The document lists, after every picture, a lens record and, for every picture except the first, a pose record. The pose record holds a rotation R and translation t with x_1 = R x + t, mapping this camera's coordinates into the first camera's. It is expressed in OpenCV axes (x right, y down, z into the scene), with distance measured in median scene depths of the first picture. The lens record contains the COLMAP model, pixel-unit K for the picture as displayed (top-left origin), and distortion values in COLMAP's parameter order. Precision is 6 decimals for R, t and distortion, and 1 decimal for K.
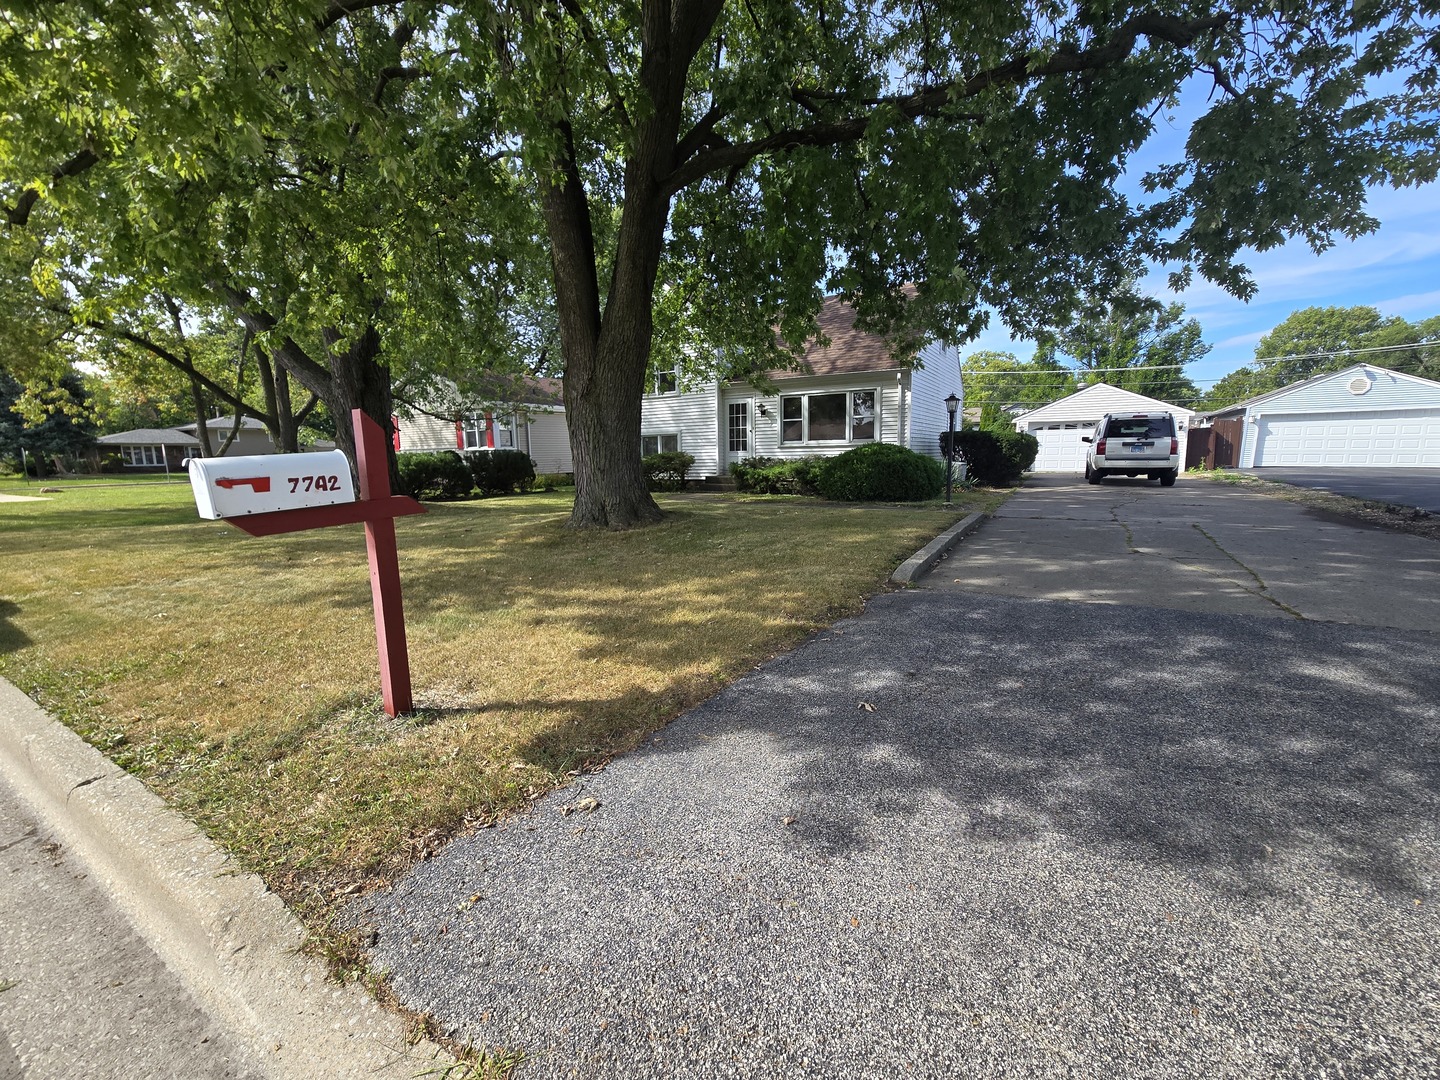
lens RADIAL K [[593.2, 0, 724.2], [0, 593.2, 536.6], [0, 0, 1]] dist [-0.002597, -0.000087]
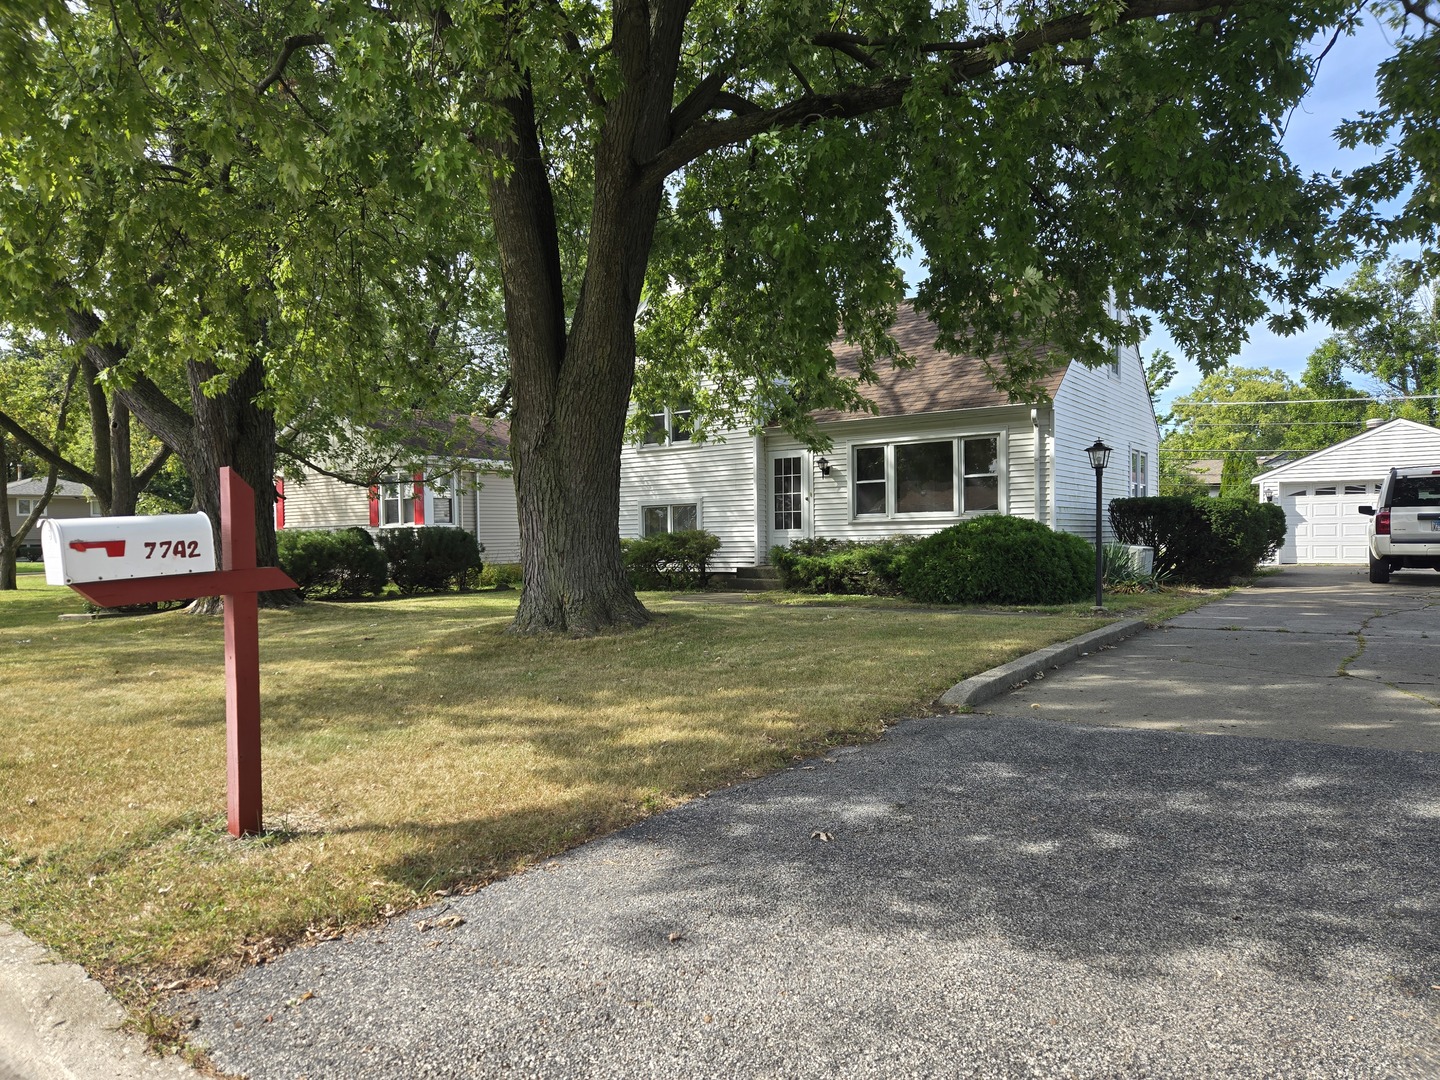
lens RADIAL K [[968.2, 0, 720.0], [0, 968.2, 540.0], [0, 0, 1]] dist [0.083634, -0.074620]
pose [[0.996793, 0.001202, -0.080012, 0.080454], [-0.012019, 0.990793, -0.134850, 0.028854], [0.079113, 0.135379, 0.987630, -0.130923]]
